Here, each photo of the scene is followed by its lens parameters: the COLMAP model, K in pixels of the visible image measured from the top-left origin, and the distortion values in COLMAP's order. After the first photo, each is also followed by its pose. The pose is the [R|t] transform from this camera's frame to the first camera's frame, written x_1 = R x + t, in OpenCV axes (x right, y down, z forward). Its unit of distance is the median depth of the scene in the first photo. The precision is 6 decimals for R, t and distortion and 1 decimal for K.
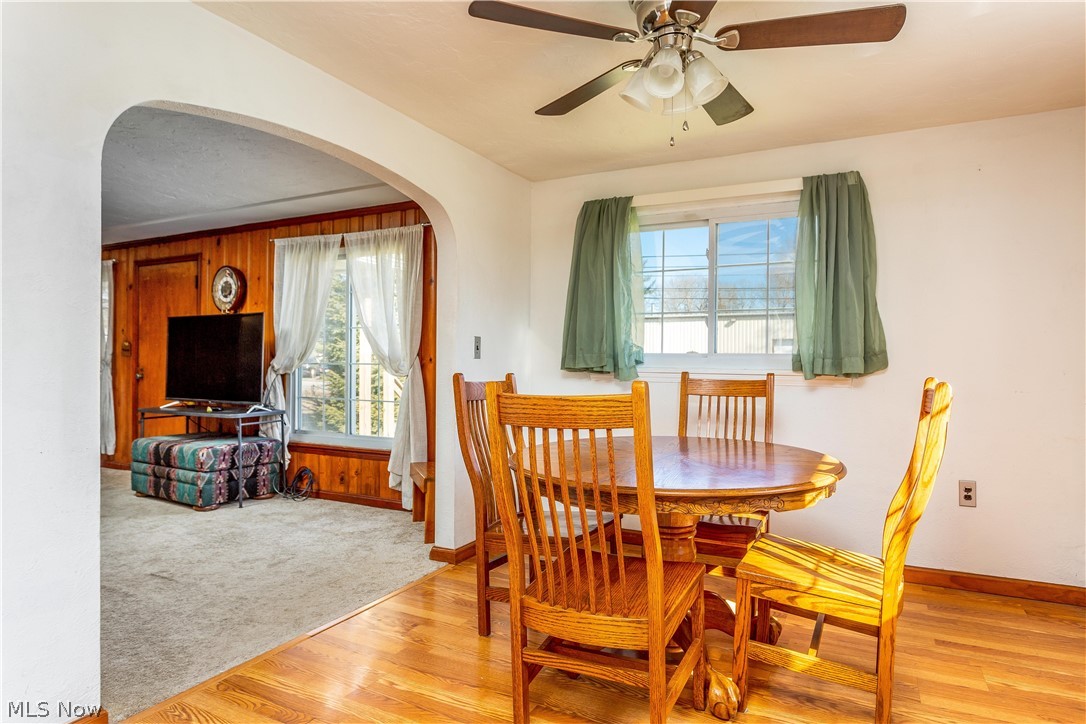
lens RADIAL K [[625.4, 0, 538.6], [0, 625.4, 362.2], [0, 0, 1]] dist [-0.007135, 0.001427]
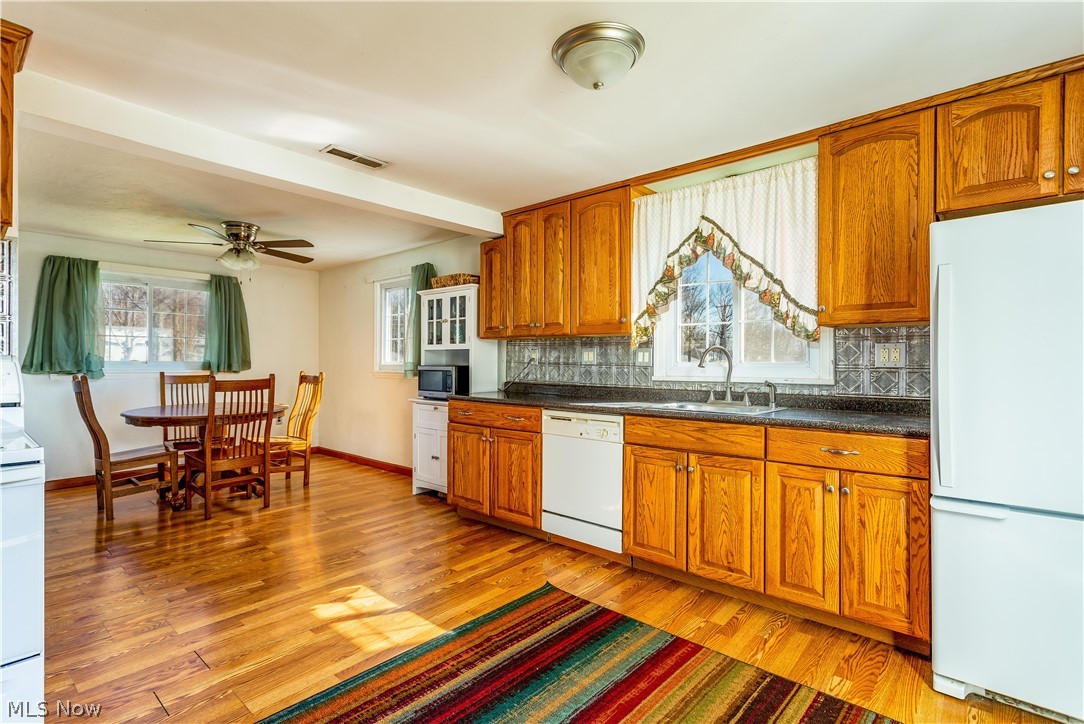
lens RADIAL K [[525.3, 0, 533.6], [0, 525.3, 361.4], [0, 0, 1]] dist [0.000330, -0.000320]
pose [[0.257821, -0.006383, 0.966172, -0.991410], [0.002445, 0.999979, 0.005954, -0.021880], [-0.966190, 0.000827, 0.257831, -0.469738]]
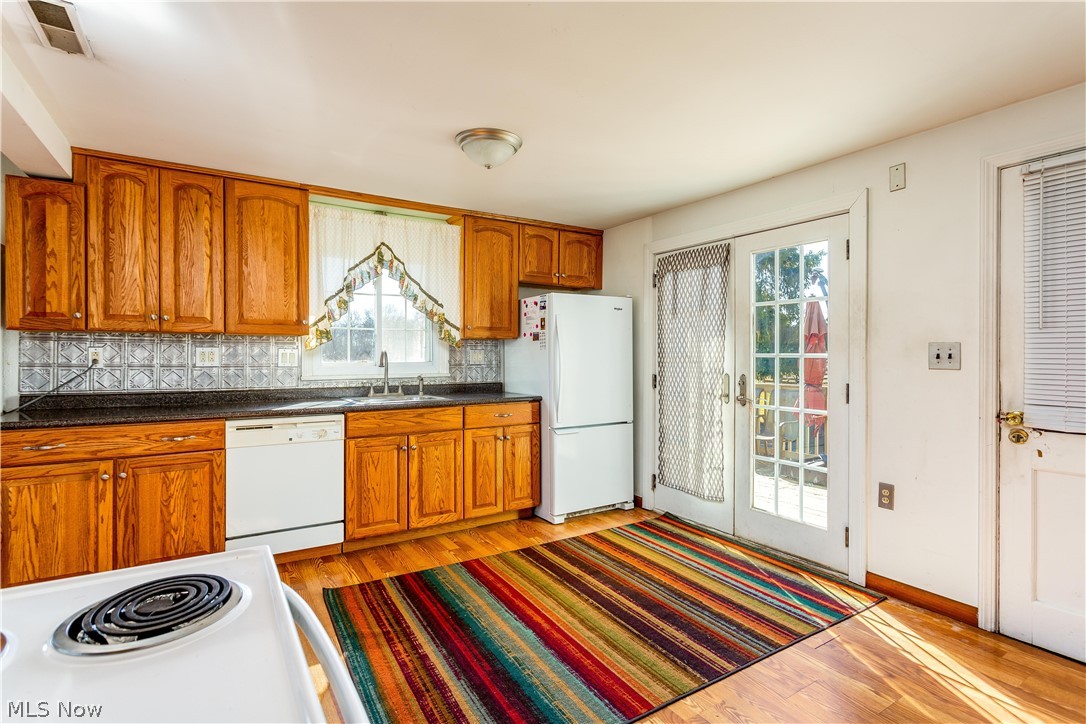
lens RADIAL K [[526.3, 0, 539.8], [0, 526.3, 358.9], [0, 0, 1]] dist [0.000330, -0.000320]
pose [[-0.859136, -0.000834, 0.511747, -0.887270], [0.001164, 0.999993, 0.003583, -0.026206], [-0.511747, 0.003674, -0.859129, 0.264519]]
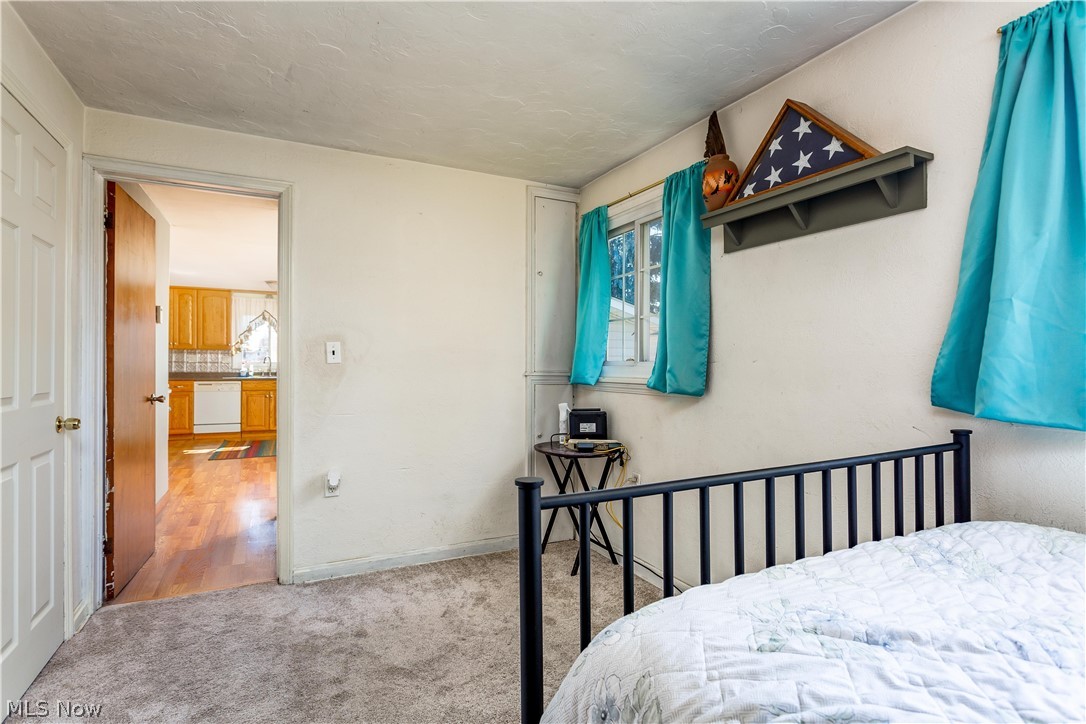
lens RADIAL K [[575.2, 0, 540.1], [0, 575.2, 362.2], [0, 0, 1]] dist [0.031940, 0.000227]
pose [[-0.790238, -0.005053, 0.612779, -2.860946], [-0.005455, 0.999984, 0.001212, -0.021275], [-0.612776, -0.002384, -0.790253, 0.908627]]
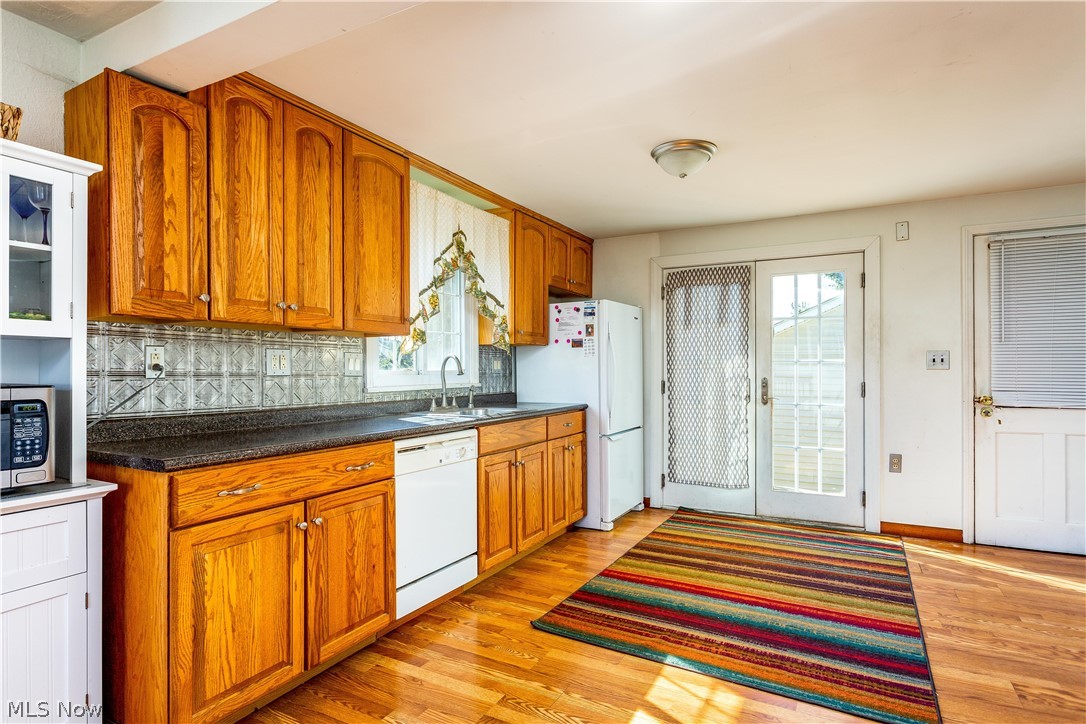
lens RADIAL K [[575.7, 0, 551.0], [0, 575.7, 371.4], [0, 0, 1]] dist [-0.014670, 0.002859]
pose [[-0.999661, 0.008028, 0.024755, -0.219286], [0.008067, 0.999966, 0.001449, -0.011966], [-0.024743, 0.001648, -0.999692, 0.525788]]
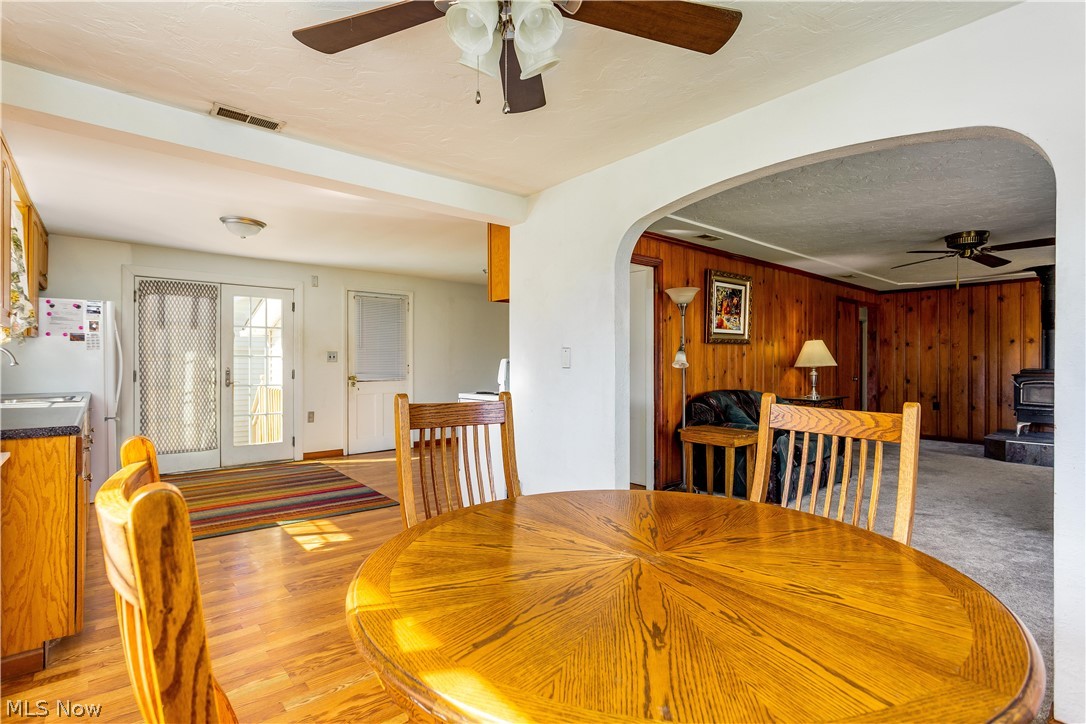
lens RADIAL K [[526.3, 0, 510.0], [0, 526.3, 360.3], [0, 0, 1]] dist [0.000330, -0.000320]
pose [[-0.449409, 0.002156, -0.893324, 0.463581], [0.001705, 0.999997, 0.001556, -0.015041], [0.893325, -0.000823, -0.449411, 0.790278]]
